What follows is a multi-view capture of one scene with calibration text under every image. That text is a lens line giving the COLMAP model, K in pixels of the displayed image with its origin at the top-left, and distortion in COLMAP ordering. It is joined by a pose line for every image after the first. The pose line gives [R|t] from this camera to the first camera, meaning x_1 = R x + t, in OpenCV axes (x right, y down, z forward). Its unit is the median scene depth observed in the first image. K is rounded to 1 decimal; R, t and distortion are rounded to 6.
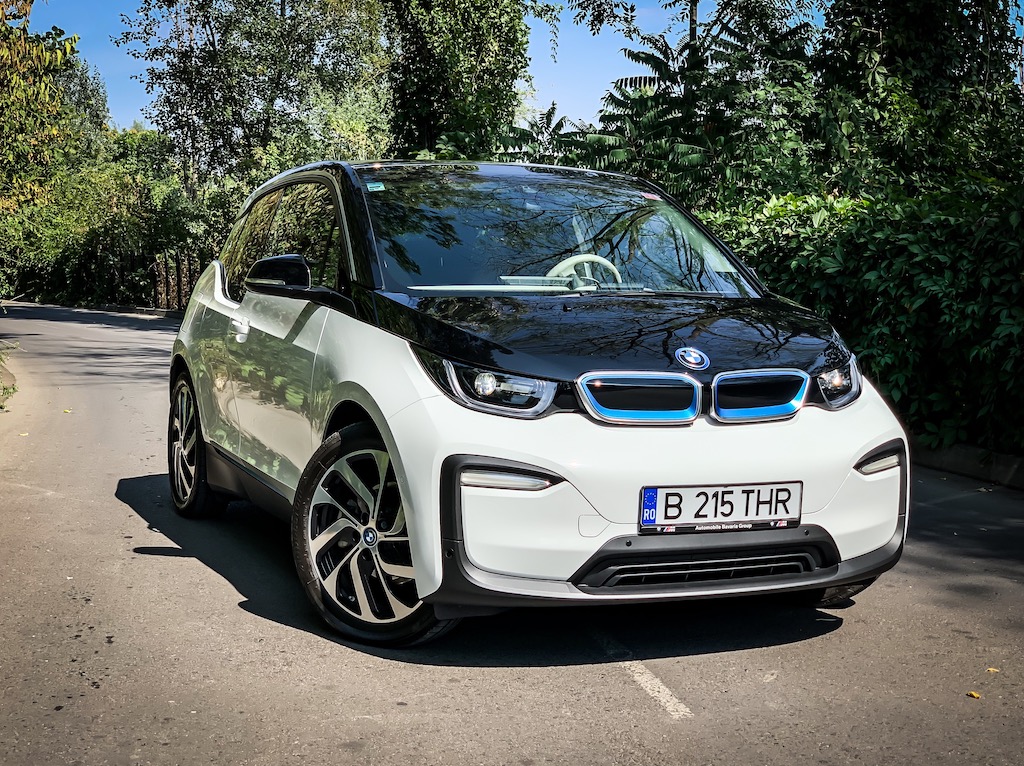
lens RADIAL K [[1554.8, 0, 512.0], [0, 1554.8, 383.0], [0, 0, 1]] dist [0.952377, -4.389112]
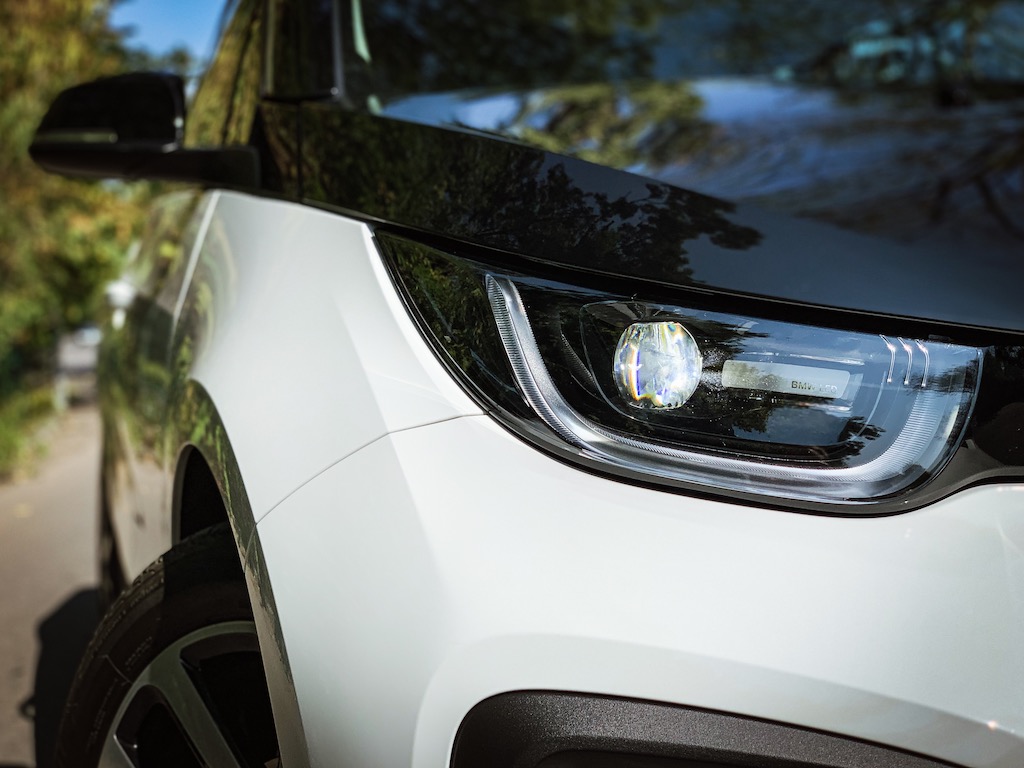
lens RADIAL K [[1554.8, 0, 512.0], [0, 1554.8, 384.0], [0, 0, 1]] dist [0.952377, -4.389112]
pose [[0.993998, -0.016362, -0.108170, -0.008230], [0.012049, 0.999111, -0.040406, 0.008223], [0.108735, 0.038861, 0.993311, 0.470710]]
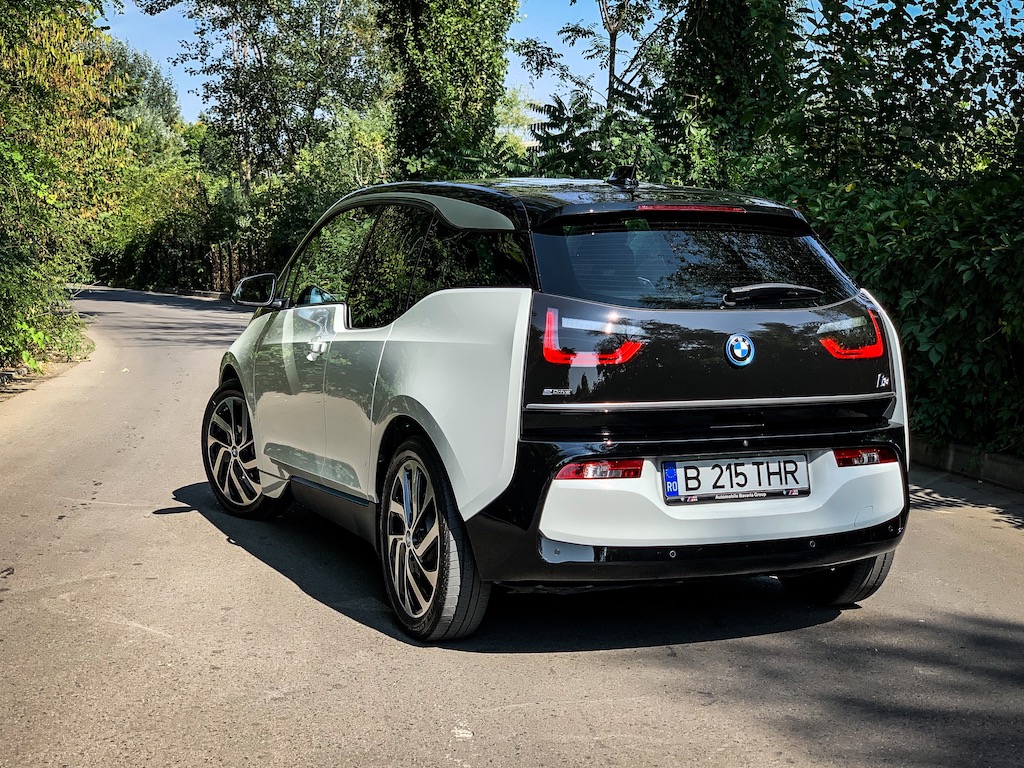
lens RADIAL K [[1554.8, 0, 512.0], [0, 1554.8, 384.0], [0, 0, 1]] dist [0.952377, -4.389112]
pose [[0.999243, 0.003934, -0.038703, 0.039601], [-0.003560, 0.999946, 0.009728, 0.008175], [0.038739, -0.009583, 0.999203, -0.141543]]
